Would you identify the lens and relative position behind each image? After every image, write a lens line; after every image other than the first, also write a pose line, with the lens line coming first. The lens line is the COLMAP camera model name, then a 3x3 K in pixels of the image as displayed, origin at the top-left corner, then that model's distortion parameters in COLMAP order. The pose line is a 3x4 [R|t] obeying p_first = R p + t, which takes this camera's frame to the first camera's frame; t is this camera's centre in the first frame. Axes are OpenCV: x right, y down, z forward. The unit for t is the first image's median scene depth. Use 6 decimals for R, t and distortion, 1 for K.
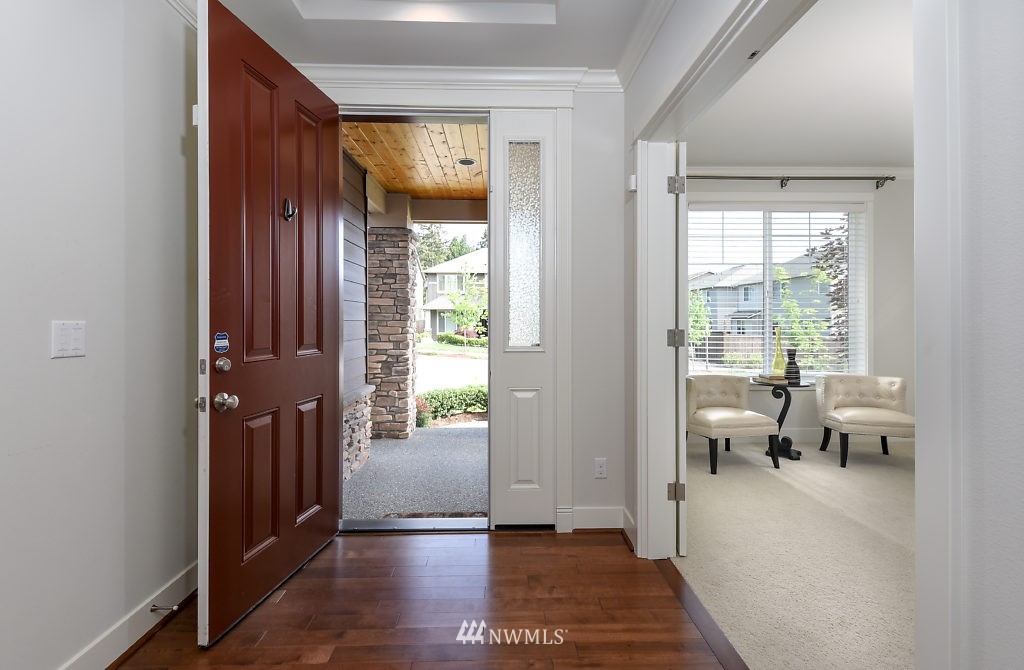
lens RADIAL K [[459.6, 0, 512.3], [0, 459.6, 320.3], [0, 0, 1]] dist [0.013115, 0.000114]
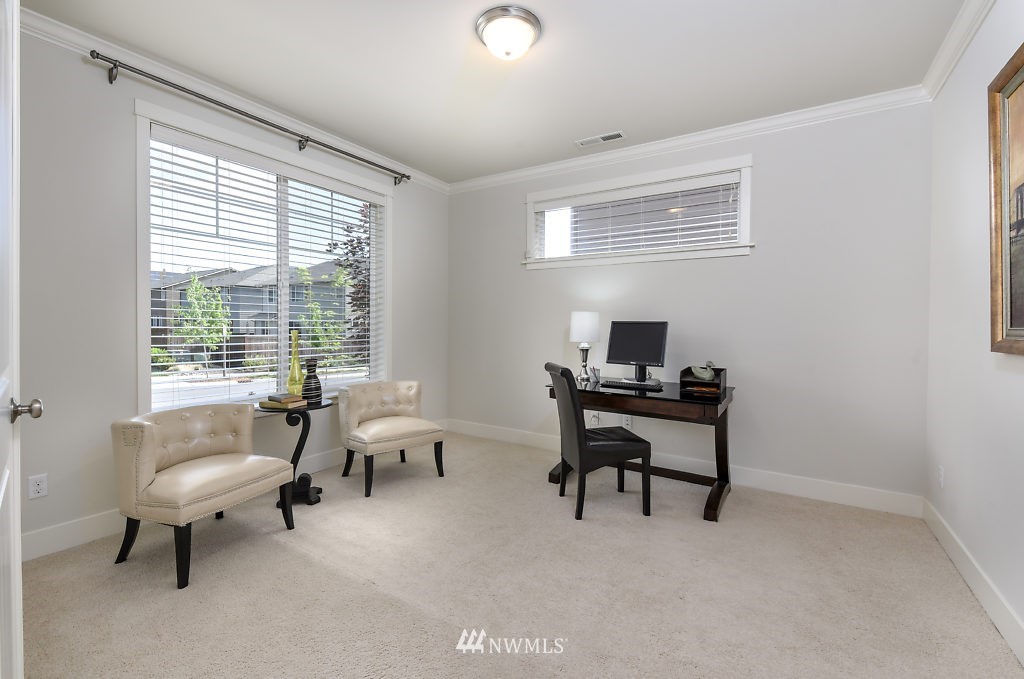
lens RADIAL K [[439.2, 0, 515.4], [0, 439.2, 322.3], [0, 0, 1]] dist [0.000116, -0.000156]
pose [[0.562418, 0.003552, 0.826845, 0.190380], [-0.003810, 0.999991, -0.001704, 0.002159], [-0.826844, -0.002192, 0.562427, 0.306668]]
